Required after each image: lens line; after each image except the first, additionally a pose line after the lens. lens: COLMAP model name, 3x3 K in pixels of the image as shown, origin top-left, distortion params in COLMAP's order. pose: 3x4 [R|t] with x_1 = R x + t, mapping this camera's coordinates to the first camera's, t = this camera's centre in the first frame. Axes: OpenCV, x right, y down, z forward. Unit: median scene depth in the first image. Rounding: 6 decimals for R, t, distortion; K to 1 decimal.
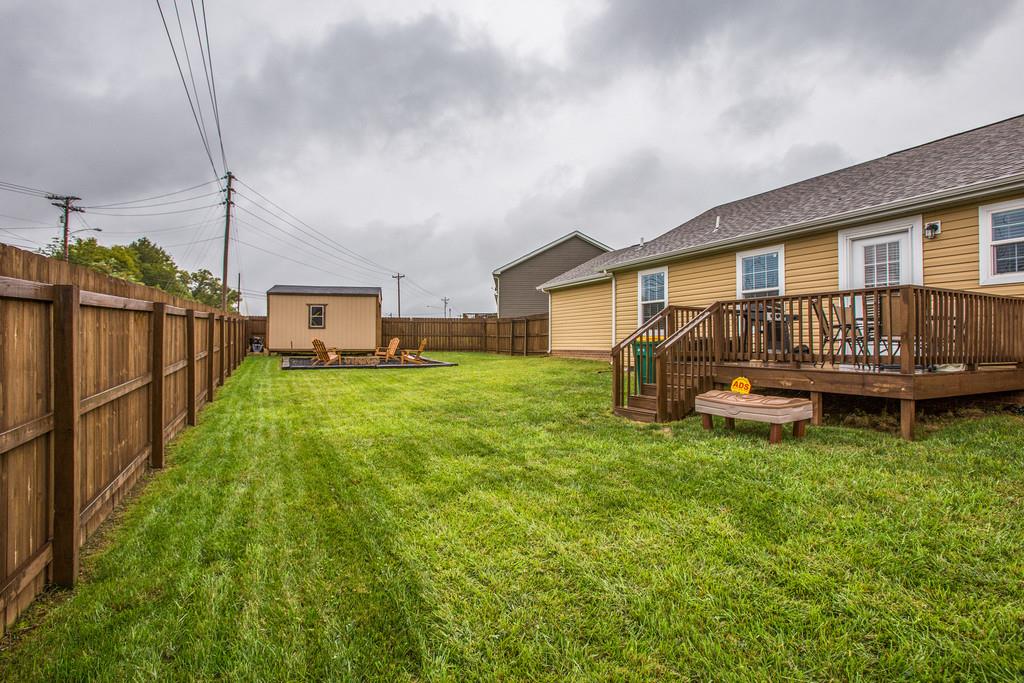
lens RADIAL K [[501.9, 0, 510.5], [0, 501.9, 342.0], [0, 0, 1]] dist [-0.008346, 0.009722]
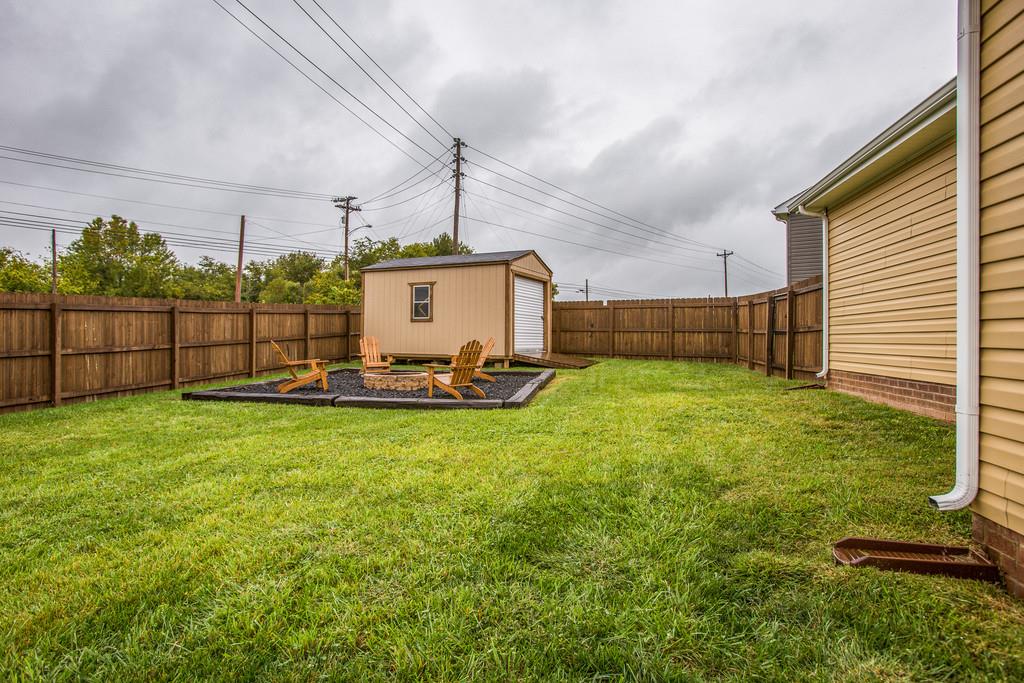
lens RADIAL K [[591.1, 0, 480.5], [0, 591.1, 340.0], [0, 0, 1]] dist [-0.041464, 0.009922]
pose [[0.804127, 0.002699, -0.594452, 0.093253], [-0.000757, 0.999994, 0.003516, -0.005024], [0.594457, -0.002377, 0.804124, 0.360088]]
